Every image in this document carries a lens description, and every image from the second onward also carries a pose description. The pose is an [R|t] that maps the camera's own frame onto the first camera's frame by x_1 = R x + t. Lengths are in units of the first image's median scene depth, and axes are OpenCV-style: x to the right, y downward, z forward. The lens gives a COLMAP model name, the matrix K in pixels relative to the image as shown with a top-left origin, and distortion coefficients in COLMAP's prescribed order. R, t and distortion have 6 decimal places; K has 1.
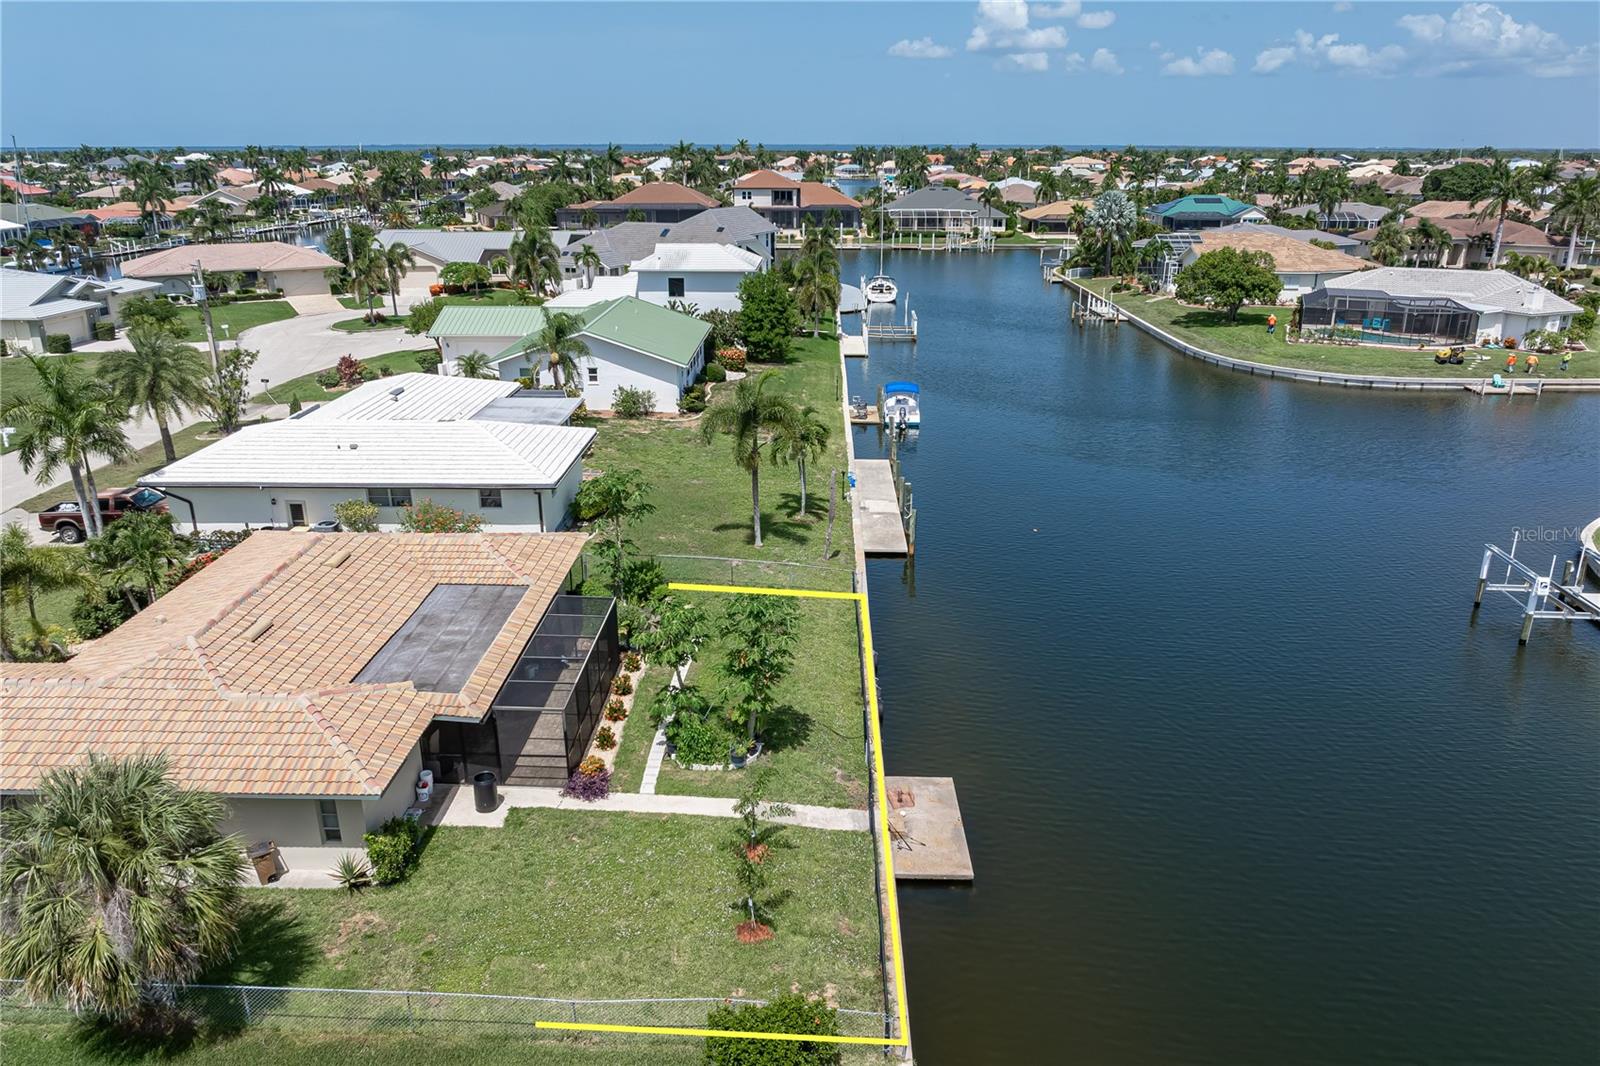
lens RADIAL K [[1138.1, 0, 807.2], [0, 1138.1, 508.8], [0, 0, 1]] dist [-0.027547, 0.006293]
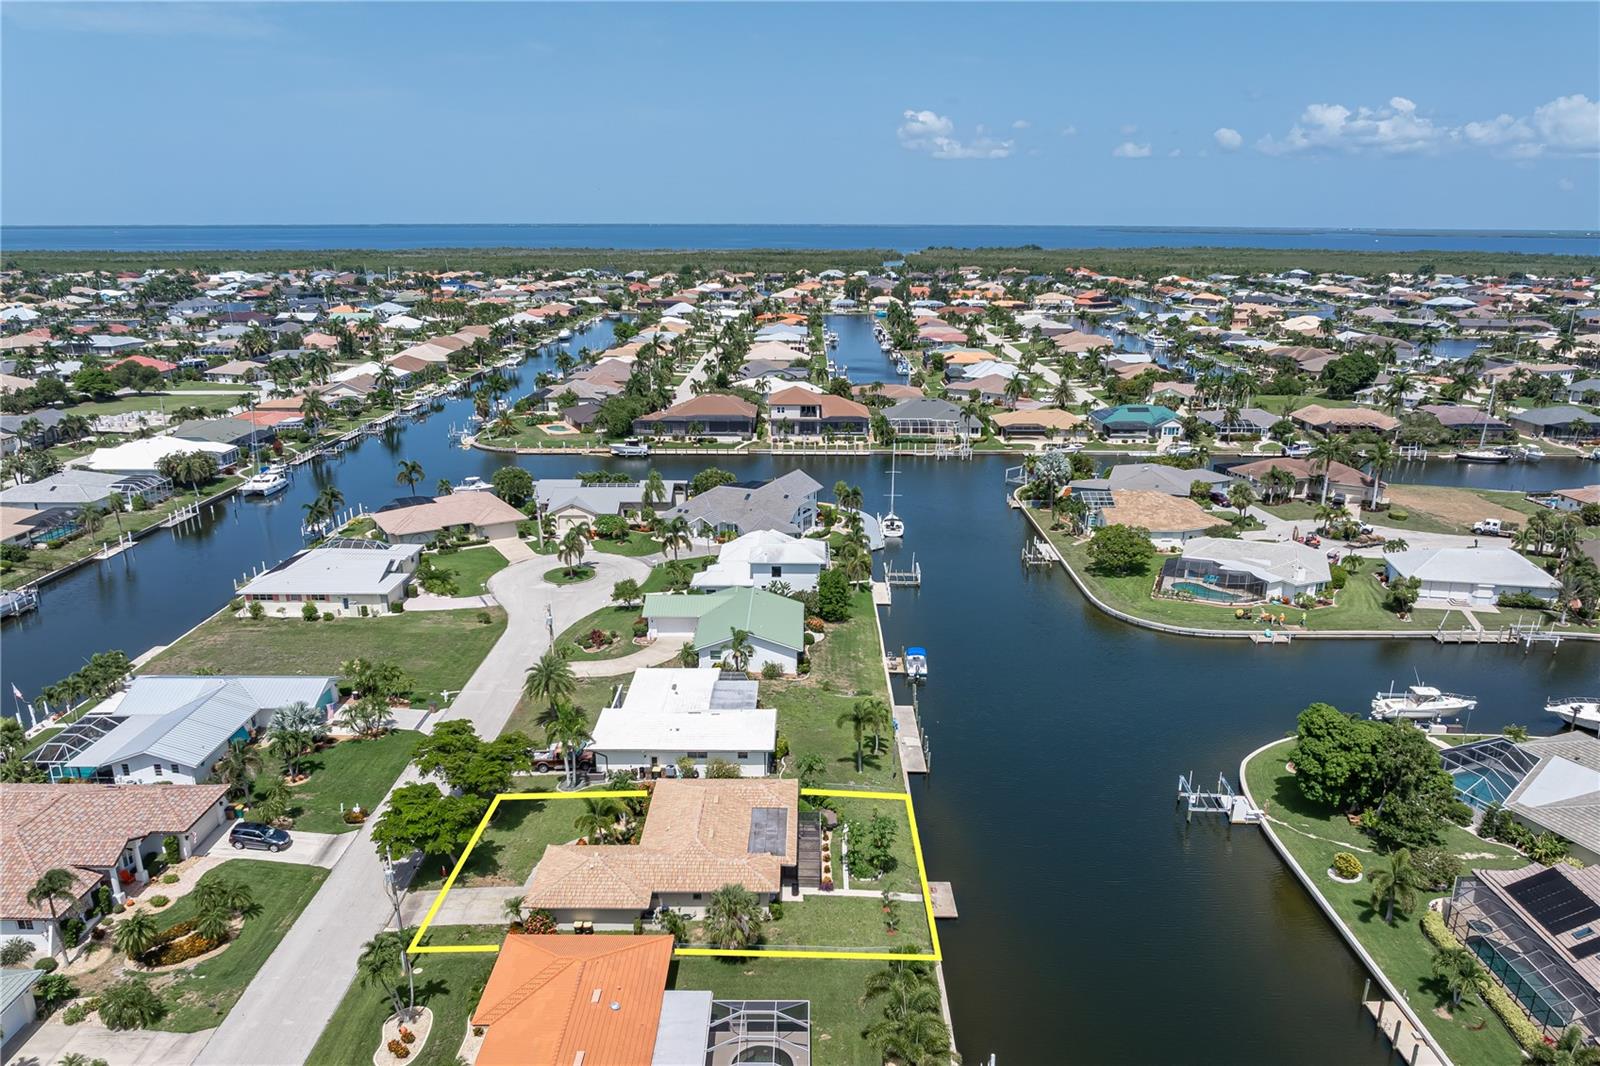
lens RADIAL K [[1130.2, 0, 805.7], [0, 1130.2, 572.9], [0, 0, 1]] dist [-0.023176, 0.005640]
pose [[0.999915, -0.002018, 0.012842, -0.164618], [0.002131, 0.999960, -0.008739, -0.314852], [-0.012824, 0.008766, 0.999879, -1.117344]]
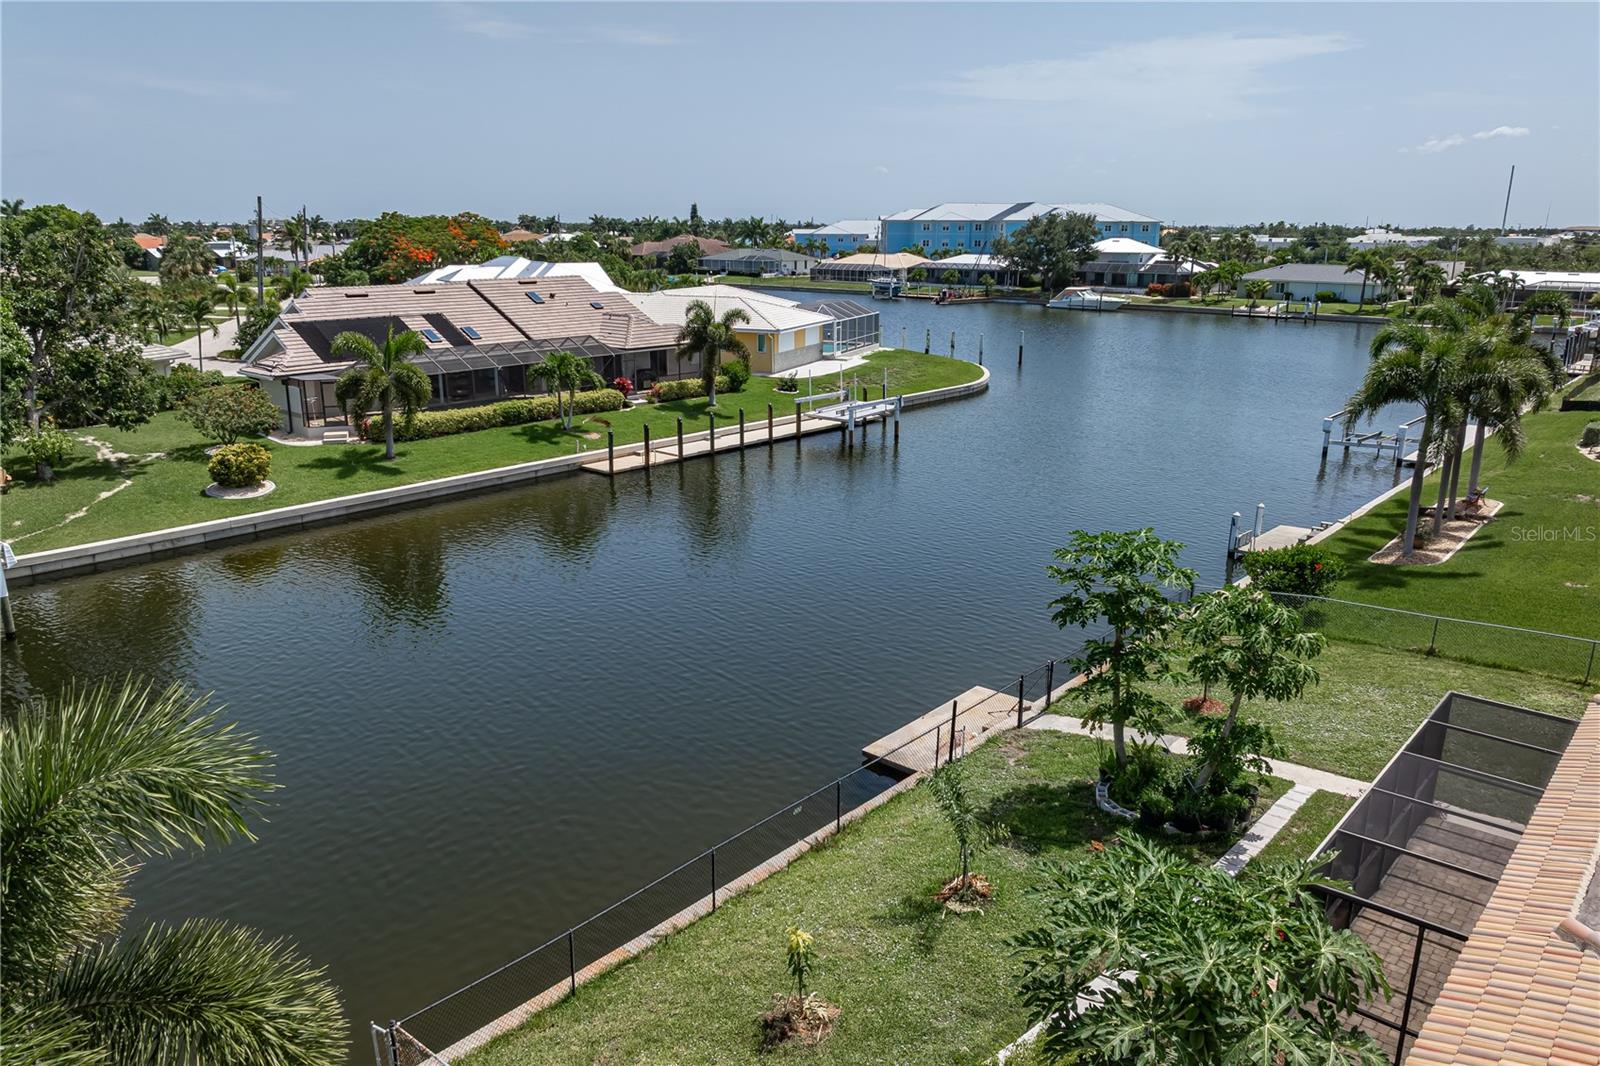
lens RADIAL K [[1127.6, 0, 806.2], [0, 1127.6, 548.0], [0, 0, 1]] dist [-0.023703, 0.005480]
pose [[-0.760322, -0.179533, 0.624242, -0.179951], [0.196192, 0.852682, 0.484192, -0.154758], [-0.619209, 0.490613, -0.613090, 0.892165]]
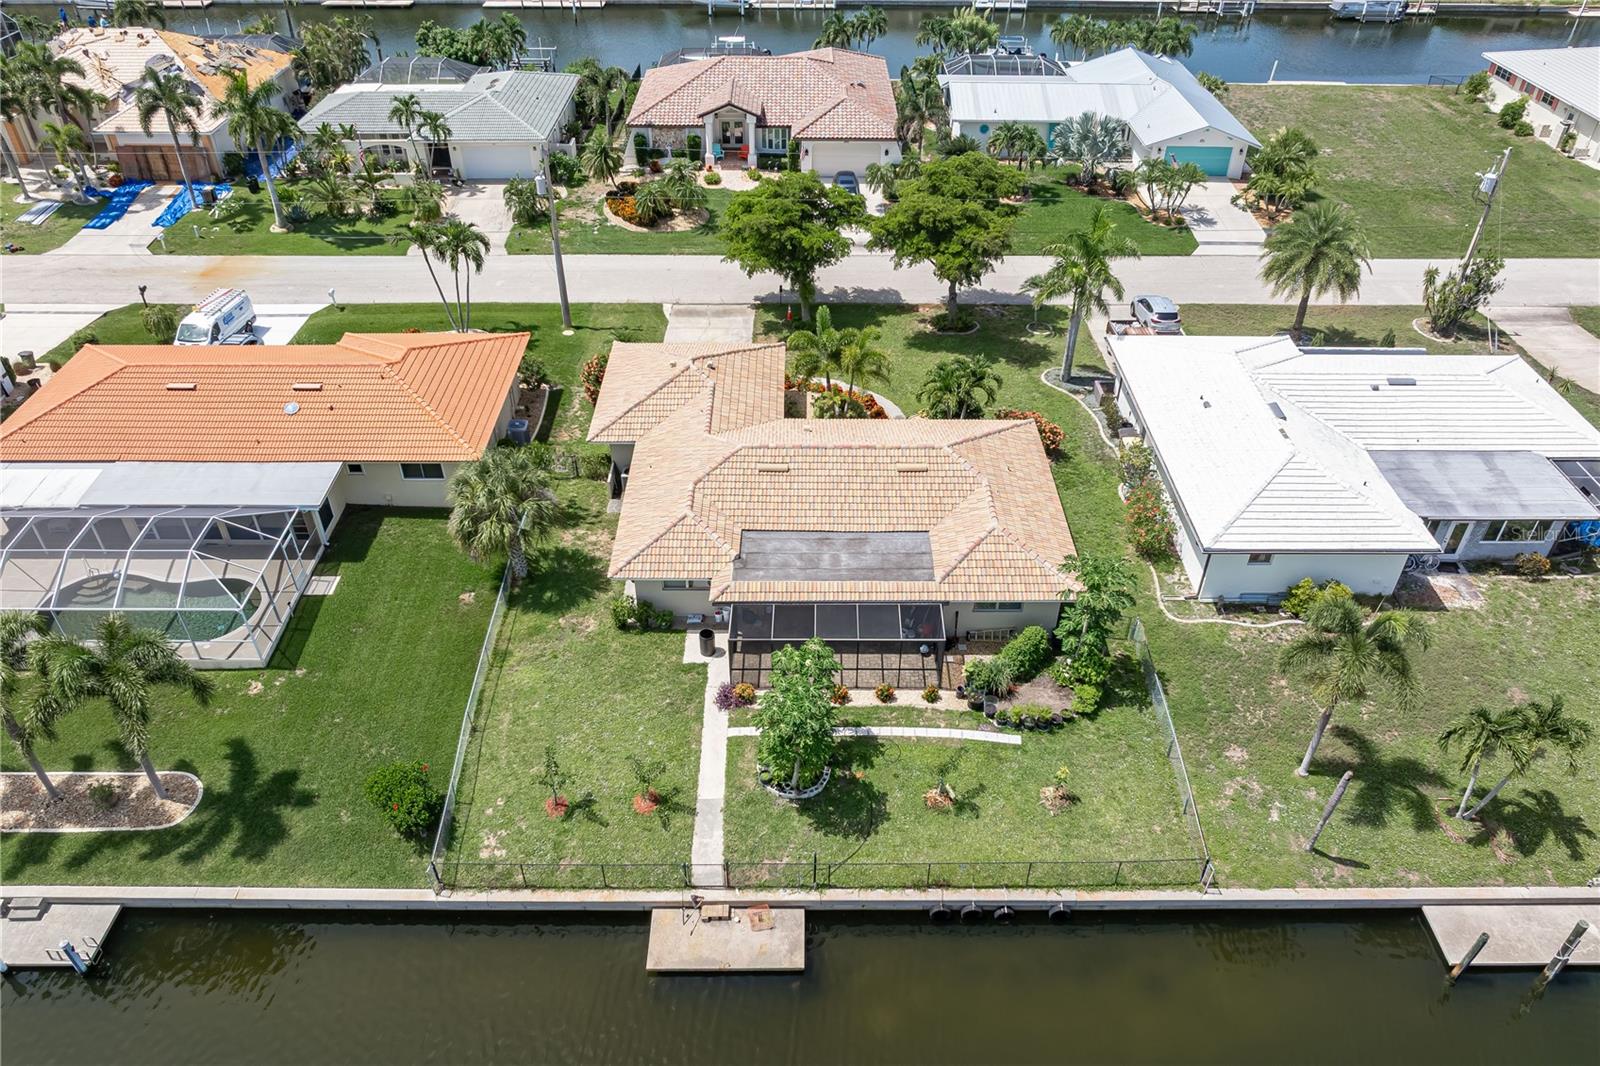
lens RADIAL K [[1130.2, 0, 805.7], [0, 1130.2, 572.9], [0, 0, 1]] dist [-0.023176, 0.005640]
pose [[0.019463, 0.623554, -0.781538, 0.439695], [-0.313312, 0.746117, 0.587491, -0.391127], [0.949451, 0.233431, 0.209889, 0.446561]]
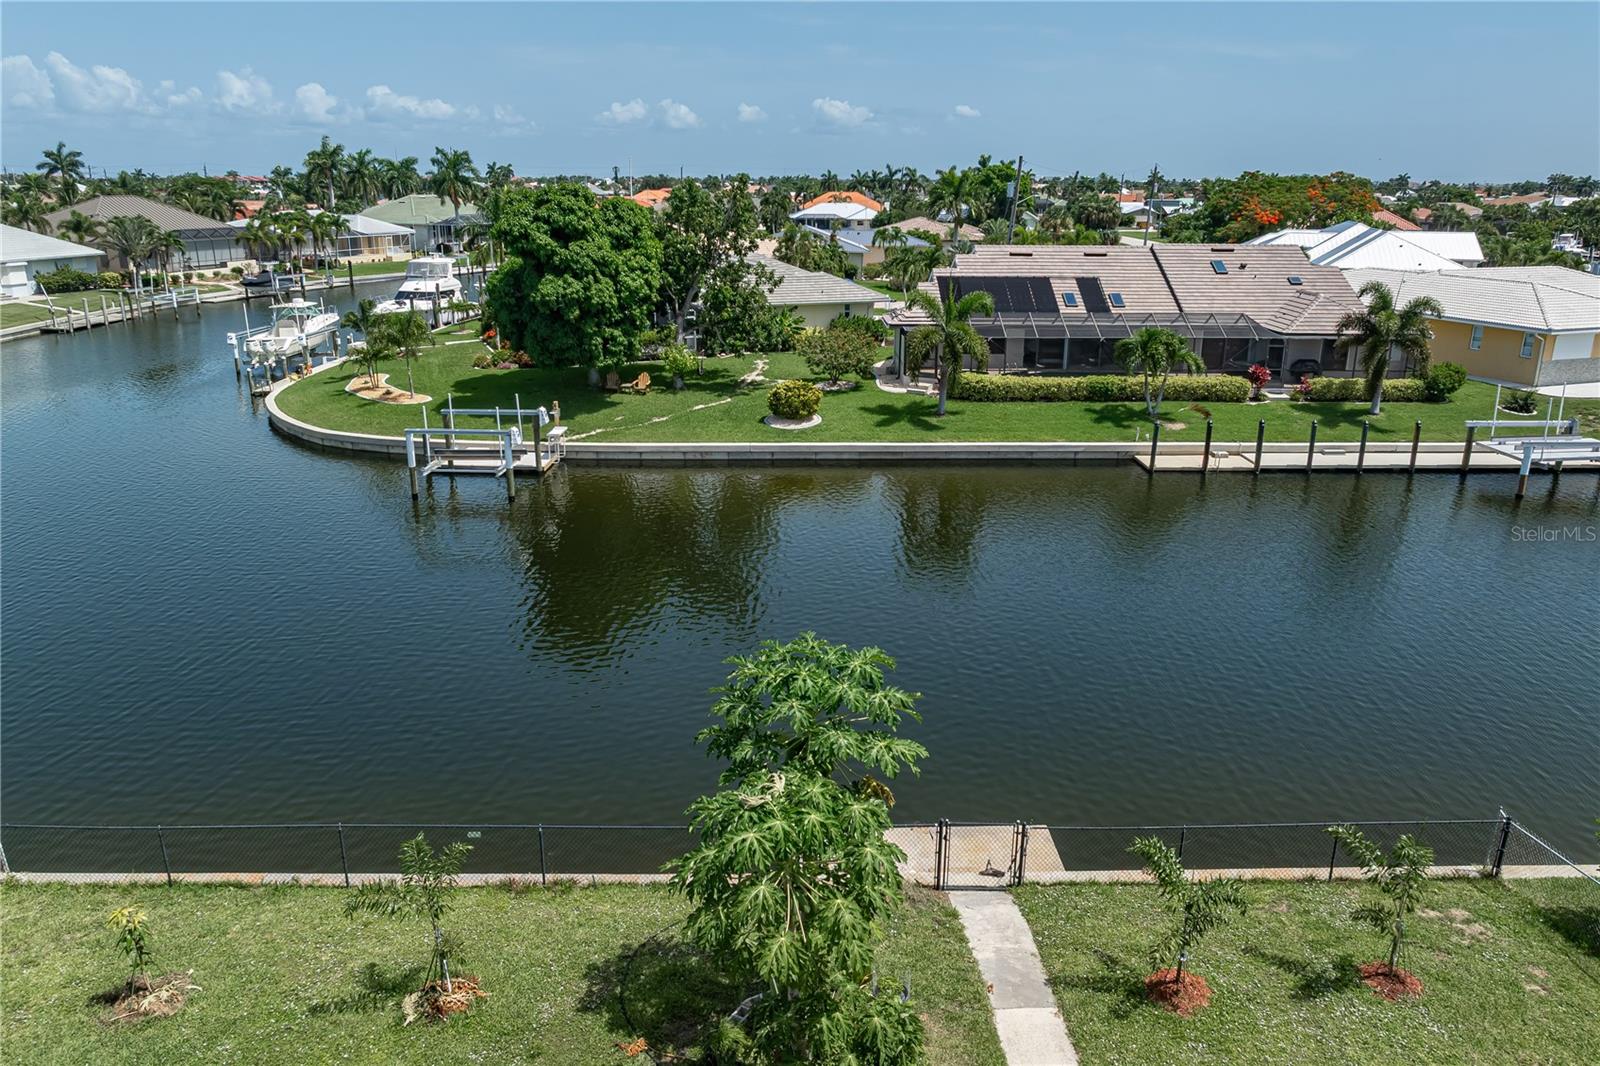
lens RADIAL K [[1138.1, 0, 807.2], [0, 1138.1, 508.8], [0, 0, 1]] dist [-0.027547, 0.006293]
pose [[-0.031487, -0.276439, 0.960516, -0.260356], [0.300799, 0.913820, 0.272860, -0.055632], [-0.953168, 0.297514, 0.054379, 0.571124]]
